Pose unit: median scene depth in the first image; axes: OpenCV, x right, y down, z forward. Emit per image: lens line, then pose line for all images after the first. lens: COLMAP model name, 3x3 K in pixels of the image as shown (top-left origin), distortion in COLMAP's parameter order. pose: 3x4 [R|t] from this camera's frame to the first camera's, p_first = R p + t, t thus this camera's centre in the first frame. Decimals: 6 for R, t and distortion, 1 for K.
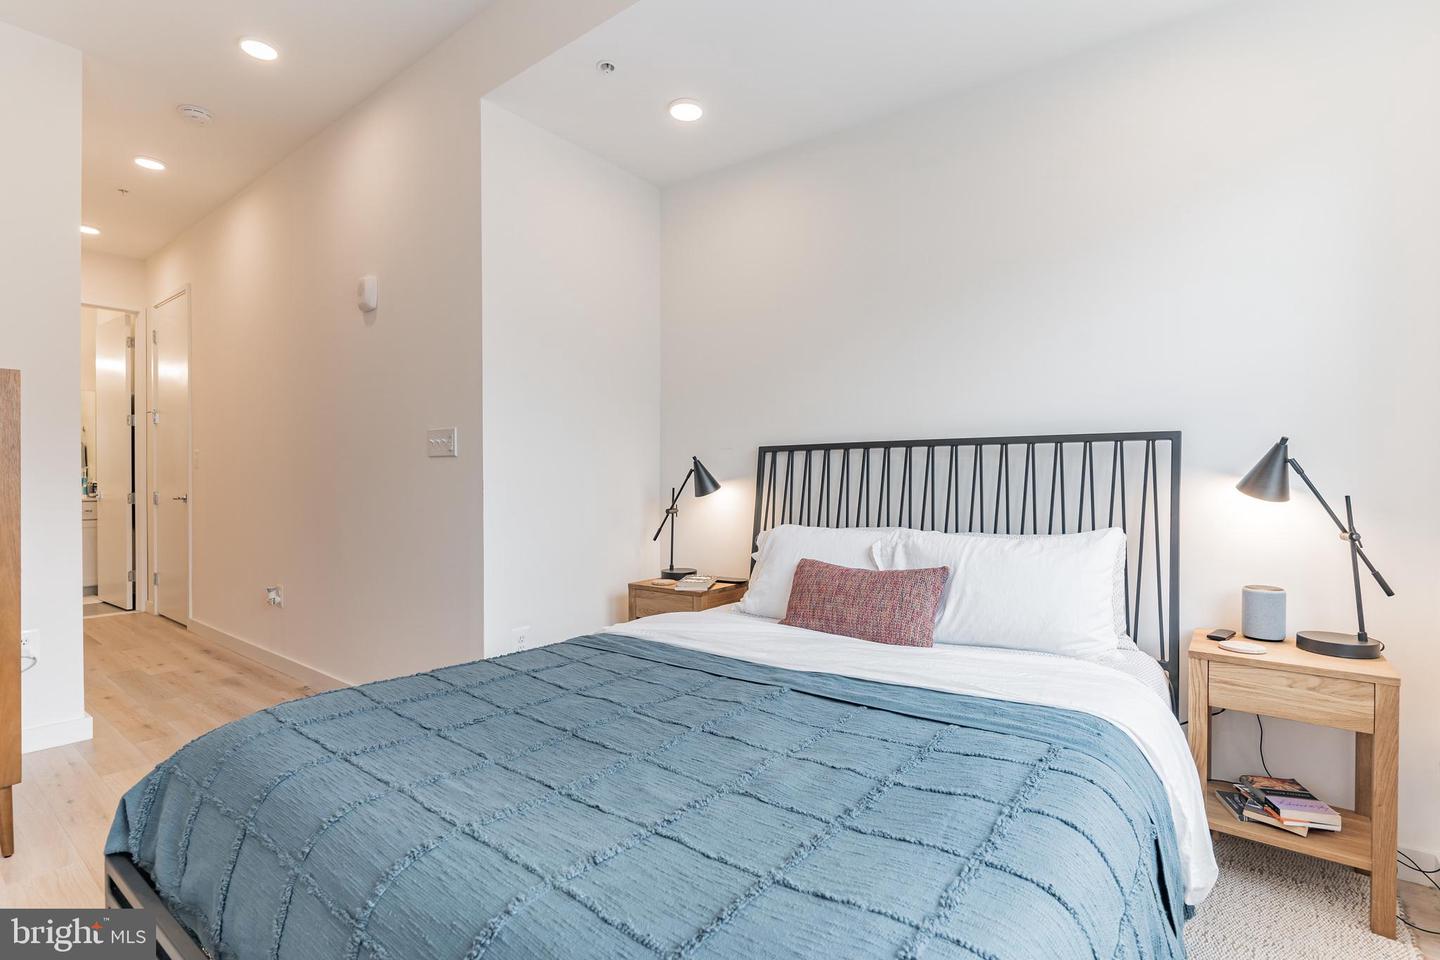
lens RADIAL K [[695.9, 0, 723.4], [0, 695.9, 487.6], [0, 0, 1]] dist [-0.003380, -0.000183]
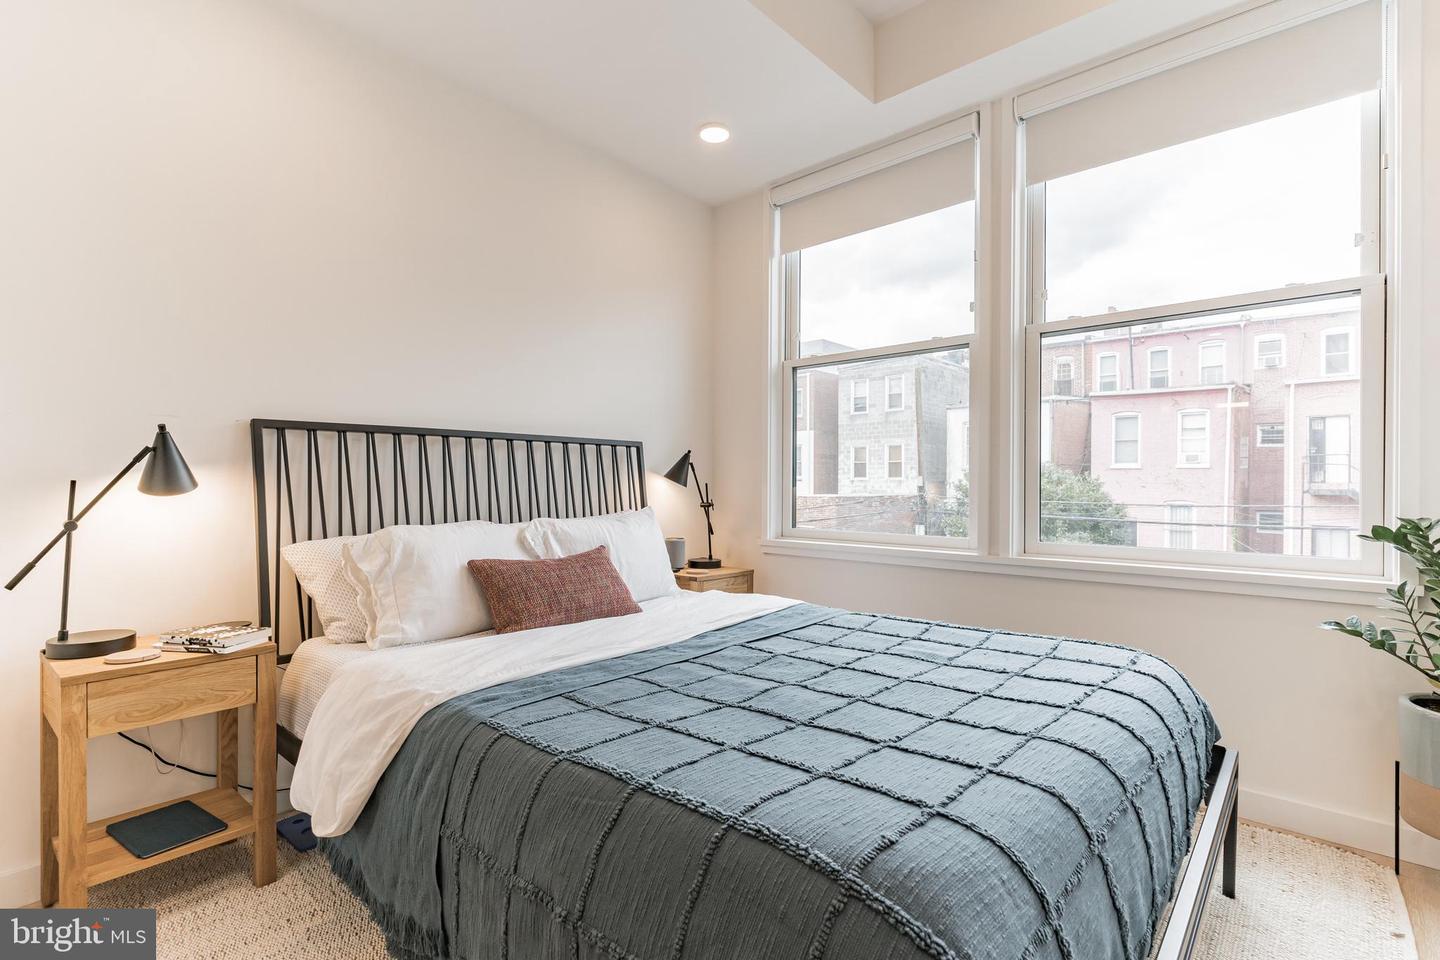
lens RADIAL K [[695.9, 0, 723.5], [0, 695.9, 484.1], [0, 0, 1]] dist [-0.003380, -0.000183]
pose [[0.054685, -0.005271, 0.998490, -0.801756], [0.002534, 0.999984, 0.005140, 0.002326], [-0.998500, 0.002249, 0.054698, 0.687937]]
